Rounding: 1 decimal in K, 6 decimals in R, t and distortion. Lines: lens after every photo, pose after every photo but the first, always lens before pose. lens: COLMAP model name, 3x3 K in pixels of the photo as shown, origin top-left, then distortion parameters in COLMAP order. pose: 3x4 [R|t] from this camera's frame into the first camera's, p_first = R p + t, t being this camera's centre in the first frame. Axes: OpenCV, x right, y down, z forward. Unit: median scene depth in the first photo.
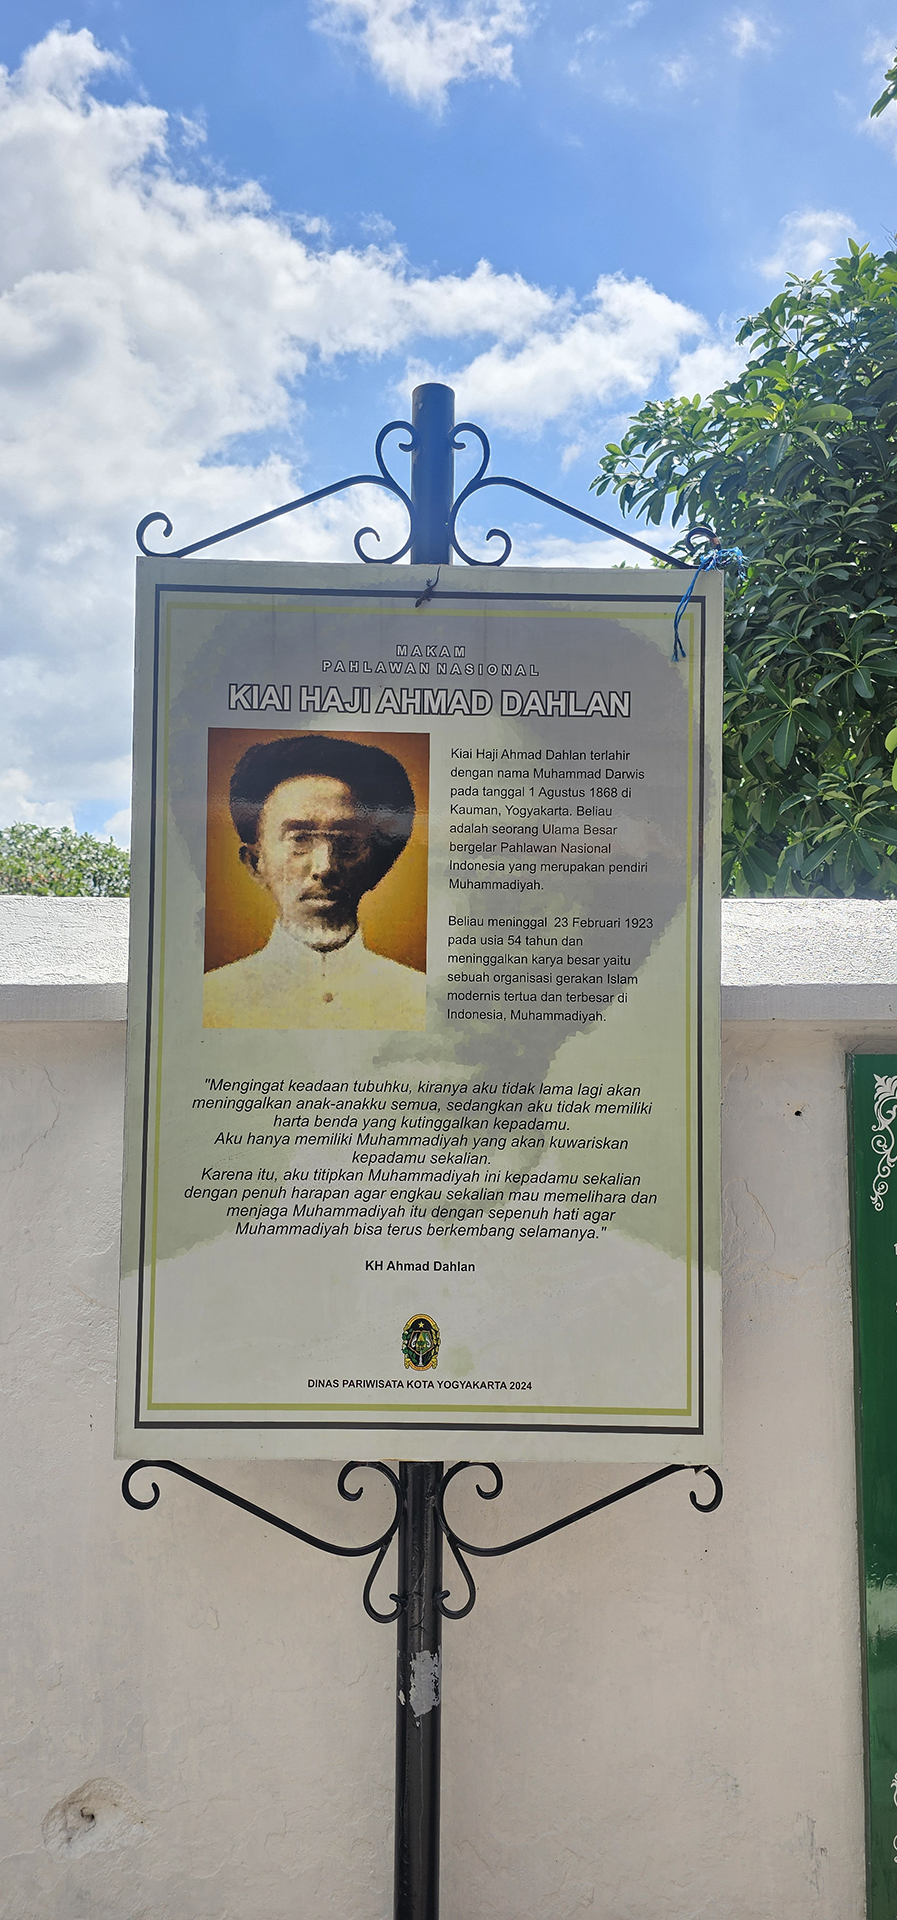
lens RADIAL K [[1367.9, 0, 446.9], [0, 1367.9, 958.4], [0, 0, 1]] dist [0.152725, -0.001293]
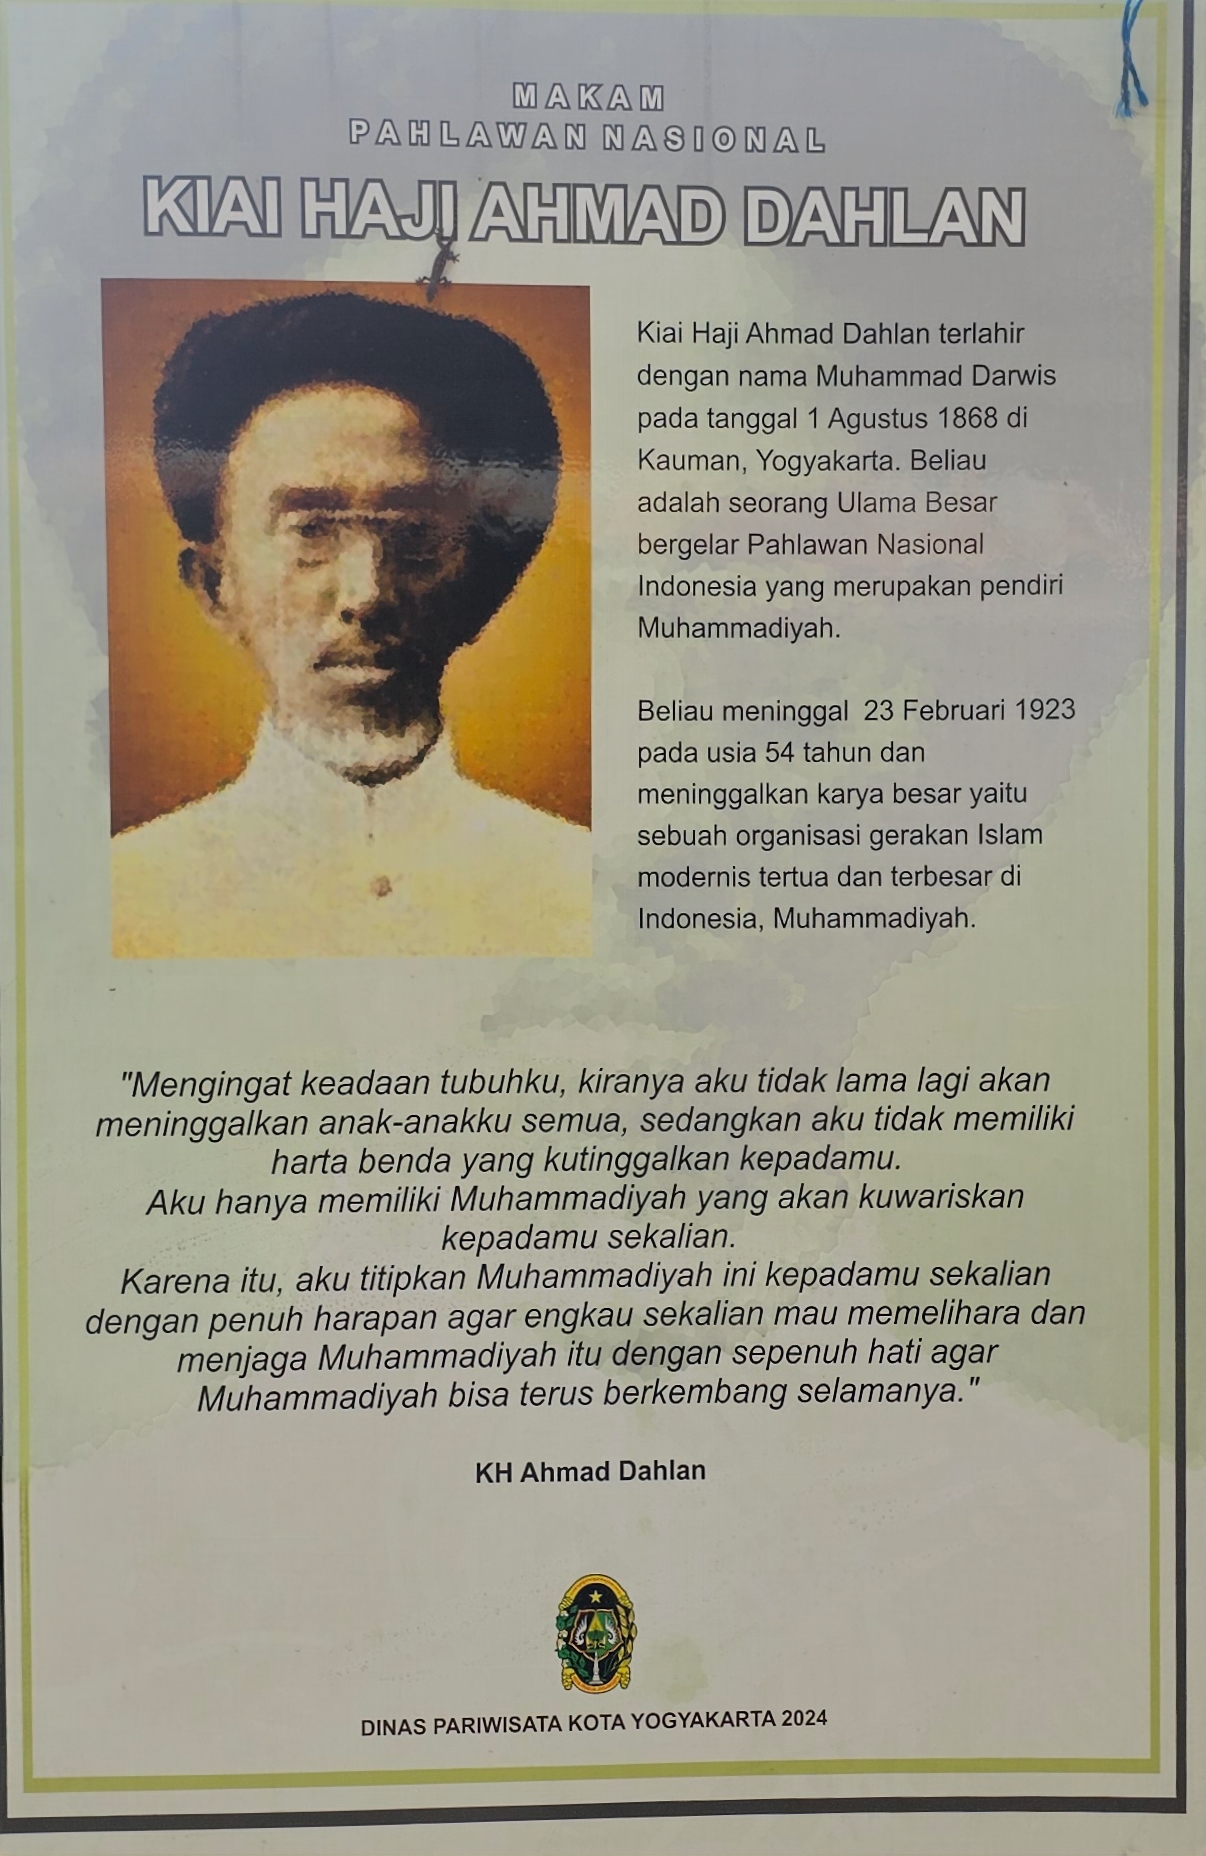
lens RADIAL K [[1252.7, 0, 595.0], [0, 1252.7, 930.3], [0, 0, 1]] dist [-0.001478, 0.002639]
pose [[0.999908, -0.013175, 0.003356, -0.015831], [0.012112, 0.975342, 0.220365, -0.049498], [-0.006177, -0.220304, 0.975412, 0.580581]]
